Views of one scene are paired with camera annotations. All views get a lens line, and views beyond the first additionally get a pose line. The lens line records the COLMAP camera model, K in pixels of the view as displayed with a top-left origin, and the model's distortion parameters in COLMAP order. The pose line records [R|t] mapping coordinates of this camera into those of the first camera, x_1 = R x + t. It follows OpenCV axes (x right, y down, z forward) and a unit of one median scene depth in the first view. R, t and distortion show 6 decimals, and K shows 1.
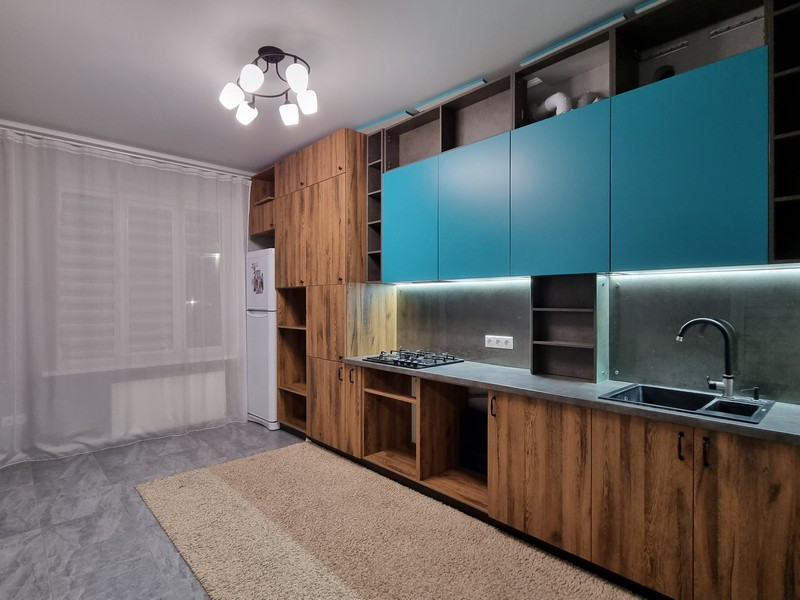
lens RADIAL K [[402.4, 0, 404.2], [0, 402.4, 303.0], [0, 0, 1]] dist [0.000755, 0.000325]
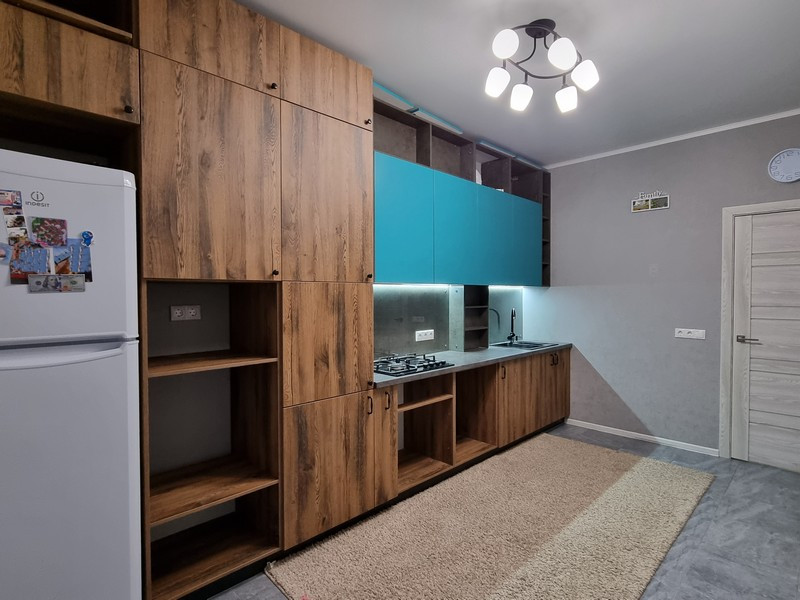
lens RADIAL K [[402.4, 0, 404.2], [0, 402.4, 303.0], [0, 0, 1]] dist [0.000755, 0.000325]
pose [[0.018427, -0.020679, 0.999616, -0.850330], [0.008031, 0.999757, 0.020534, -0.023612], [-0.999798, 0.007650, 0.018589, 0.888877]]
